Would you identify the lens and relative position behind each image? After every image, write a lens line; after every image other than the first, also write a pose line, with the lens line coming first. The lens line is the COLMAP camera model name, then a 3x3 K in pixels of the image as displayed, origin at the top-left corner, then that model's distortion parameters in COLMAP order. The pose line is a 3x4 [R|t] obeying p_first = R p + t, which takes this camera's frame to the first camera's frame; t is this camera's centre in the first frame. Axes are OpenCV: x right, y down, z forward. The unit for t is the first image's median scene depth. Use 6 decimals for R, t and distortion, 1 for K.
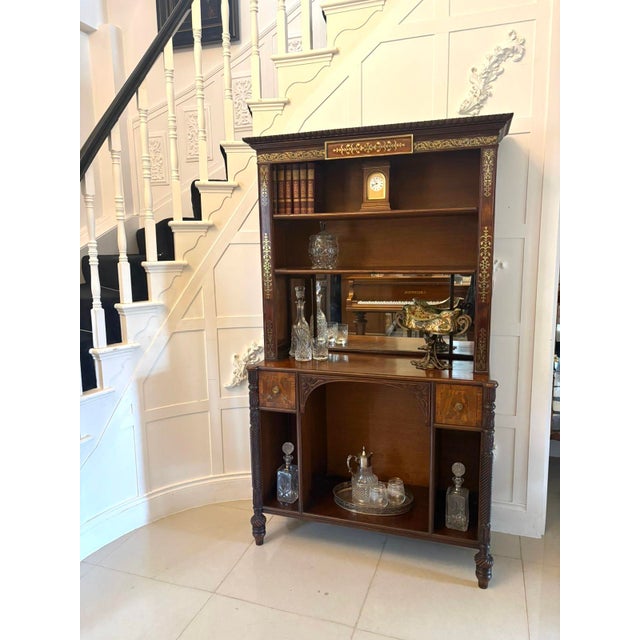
lens RADIAL K [[487.0, 0, 320.4], [0, 487.0, 321.6], [0, 0, 1]] dist [0.050003, -0.044827]
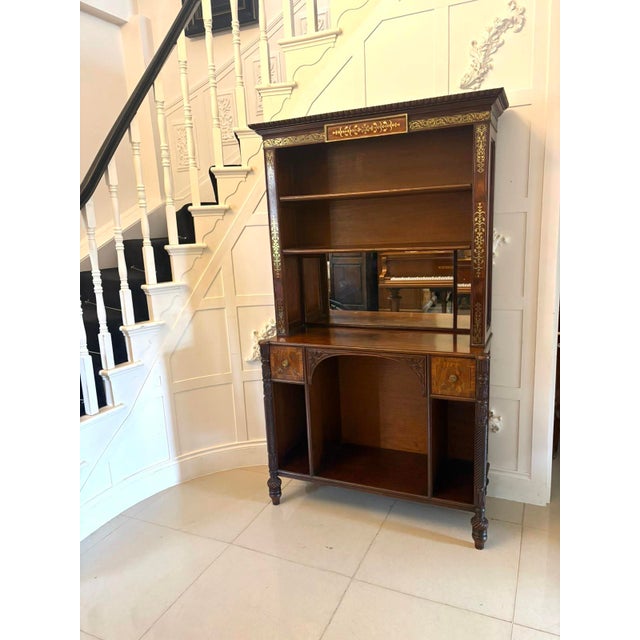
lens RADIAL K [[487.0, 0, 325.1], [0, 487.0, 325.7], [0, 0, 1]] dist [0.050003, -0.044827]
pose [[0.994822, -0.008893, -0.101240, 0.107570], [0.014420, 0.998437, 0.053994, 0.001404], [0.100602, -0.055174, 0.993396, -0.051982]]
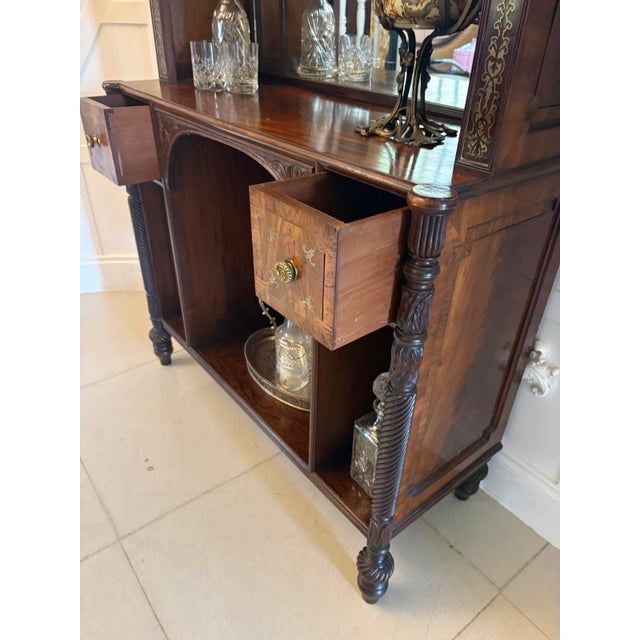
lens RADIAL K [[487.0, 0, 317.3], [0, 487.0, 323.9], [0, 0, 1]] dist [0.050003, -0.044827]
pose [[0.833808, 0.330954, -0.441853, 0.398125], [-0.121939, 0.891020, 0.437280, 0.064737], [0.538419, -0.310729, 0.783296, 0.630208]]
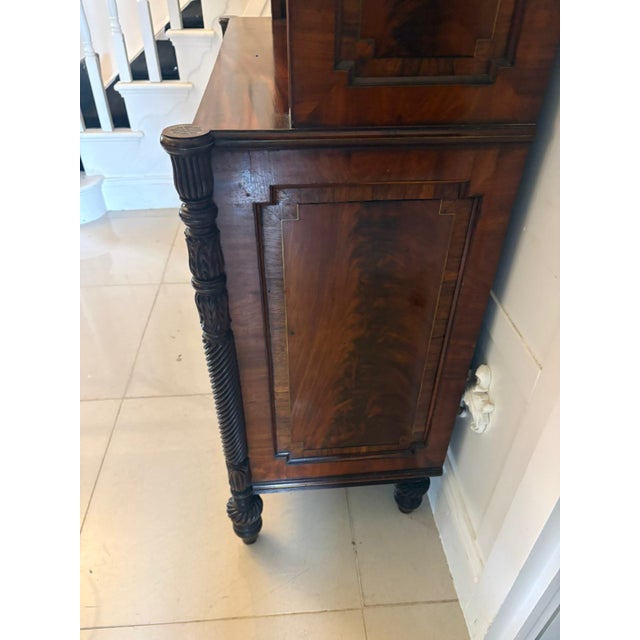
lens RADIAL K [[487.0, 0, 316.3], [0, 487.0, 321.5], [0, 0, 1]] dist [0.050003, -0.044827]
pose [[0.392700, 0.576441, -0.716591, 0.578231], [-0.154336, 0.809442, 0.566554, 0.033936], [0.906624, -0.111890, 0.406834, 0.839197]]
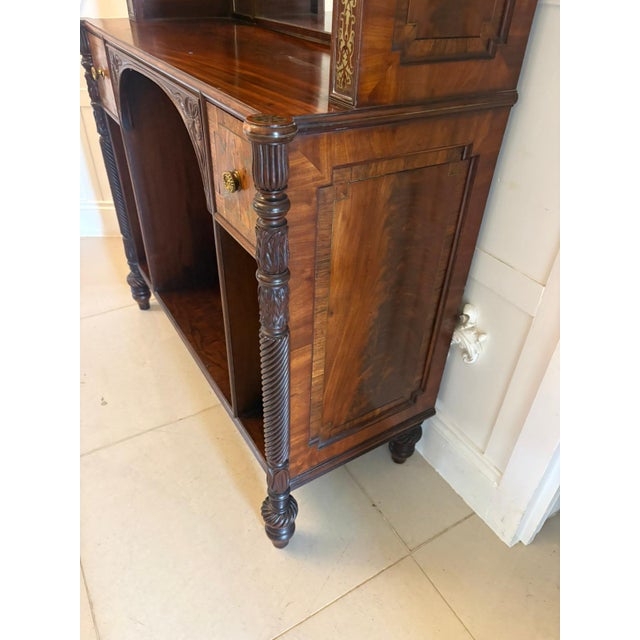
lens RADIAL K [[487.0, 0, 320.8], [0, 487.0, 320.6], [0, 0, 1]] dist [0.050003, -0.044827]
pose [[0.762157, 0.417587, -0.494710, 0.499729], [-0.147928, 0.856275, 0.494885, 0.068816], [0.630265, -0.303998, 0.714389, 0.695887]]
